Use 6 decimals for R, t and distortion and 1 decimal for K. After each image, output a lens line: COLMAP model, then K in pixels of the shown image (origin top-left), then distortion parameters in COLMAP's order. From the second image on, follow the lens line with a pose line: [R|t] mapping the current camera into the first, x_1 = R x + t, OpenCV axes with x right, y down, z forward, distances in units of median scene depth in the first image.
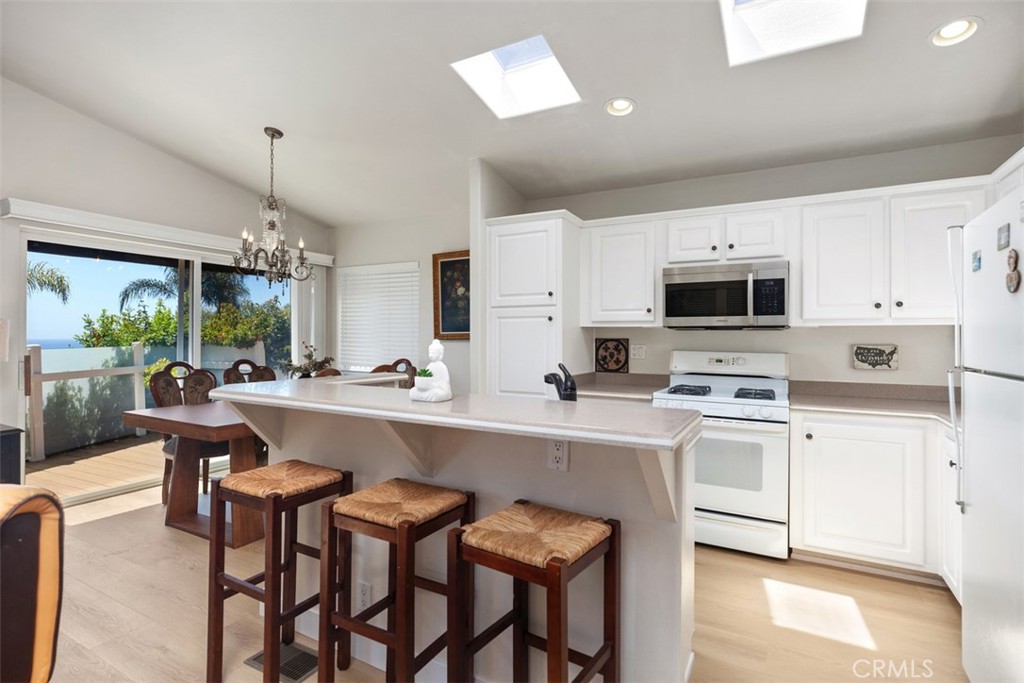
lens RADIAL K [[502.9, 0, 512.8], [0, 502.9, 336.6], [0, 0, 1]] dist [-0.003610, 0.000063]
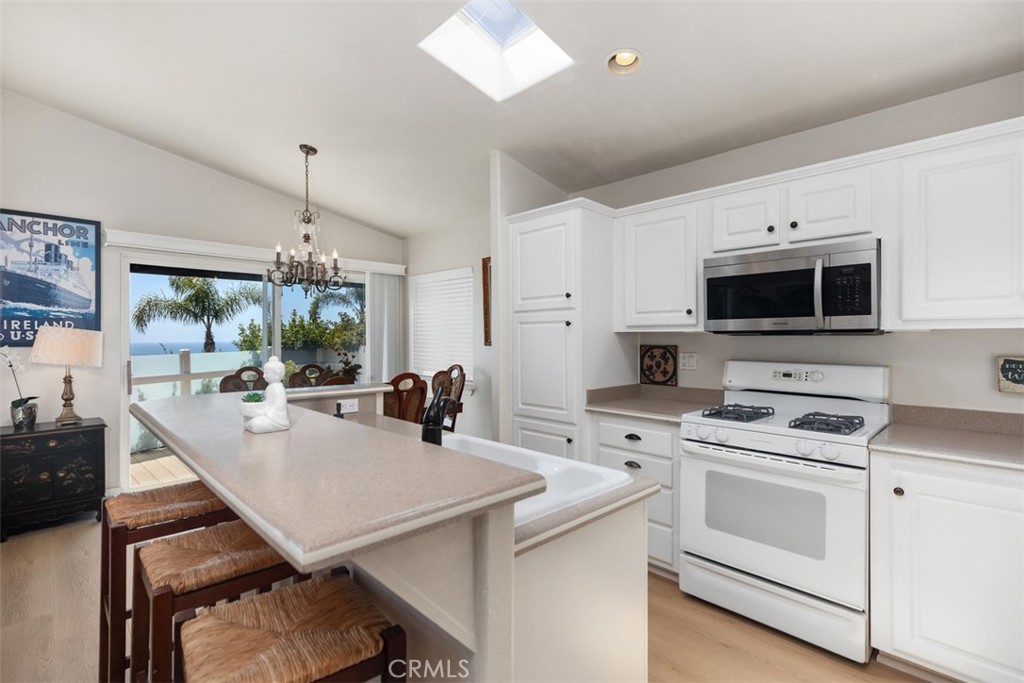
lens RADIAL K [[475.2, 0, 509.1], [0, 475.2, 339.2], [0, 0, 1]] dist [0.005300, 0.000050]
pose [[0.956765, -0.005102, -0.290818, 0.199135], [0.006006, 0.999980, 0.002213, -0.010186], [0.290801, -0.003864, 0.956776, 0.163690]]
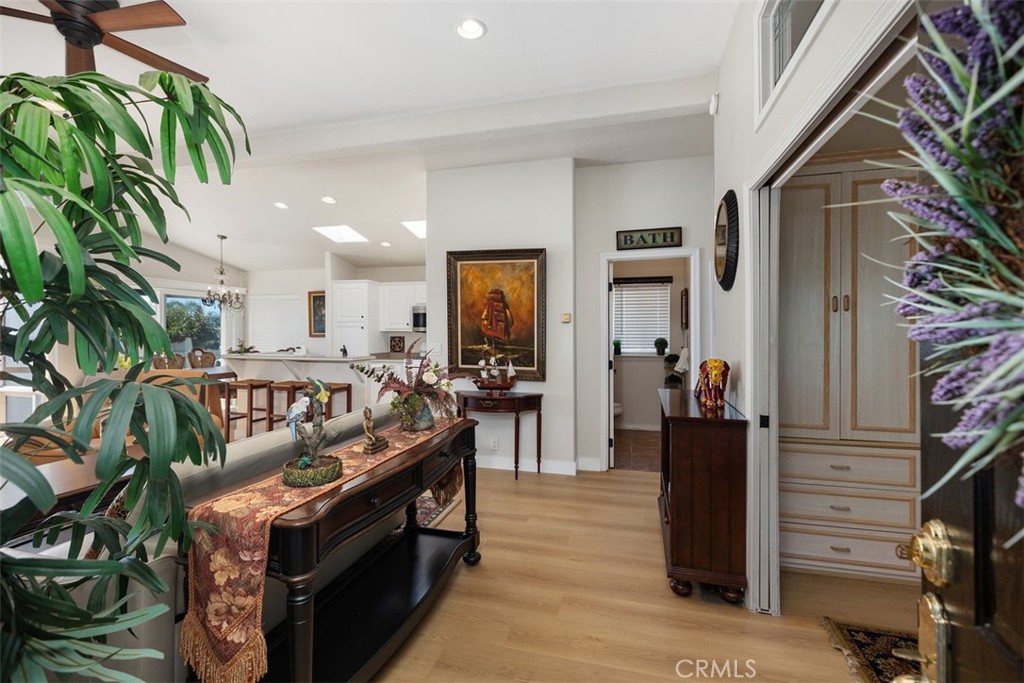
lens RADIAL K [[453.8, 0, 512.9], [0, 453.8, 337.1], [0, 0, 1]] dist [0.001379, 0.000112]
pose [[0.971251, -0.001906, 0.238051, 0.225777], [-0.000556, 0.999947, 0.010275, -0.014006], [-0.238058, -0.010112, 0.971198, -1.043443]]
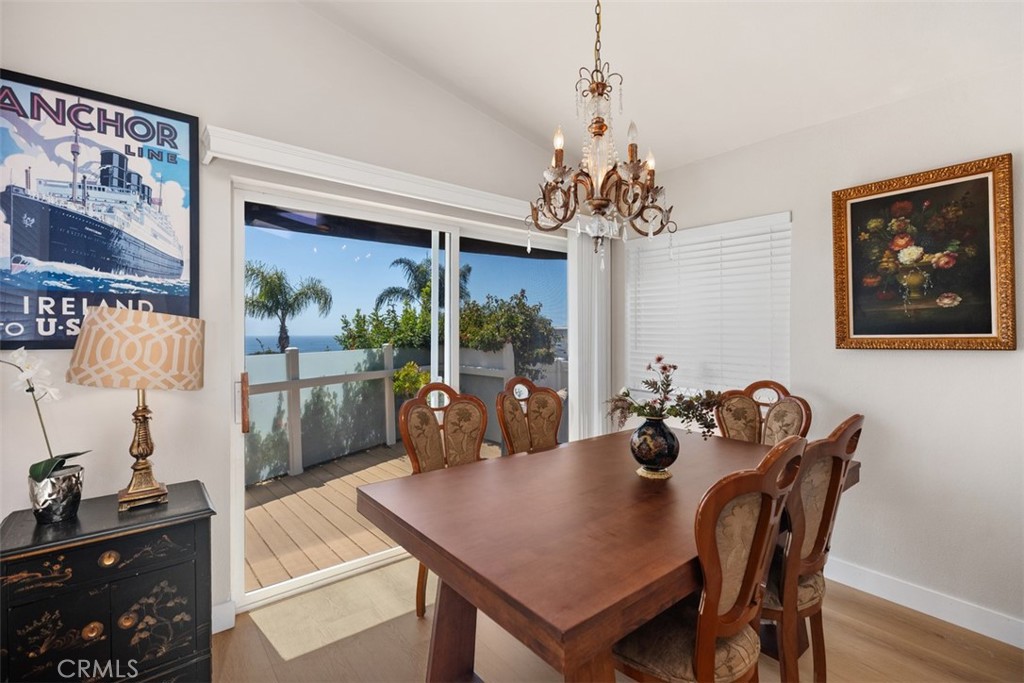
lens RADIAL K [[468.9, 0, 515.0], [0, 468.9, 337.3], [0, 0, 1]] dist [0.003421, 0.000361]
pose [[0.928196, 0.001843, -0.372086, -0.363334], [0.001331, 0.999965, 0.008274, -0.013685], [0.372088, -0.008176, 0.928161, 0.500476]]
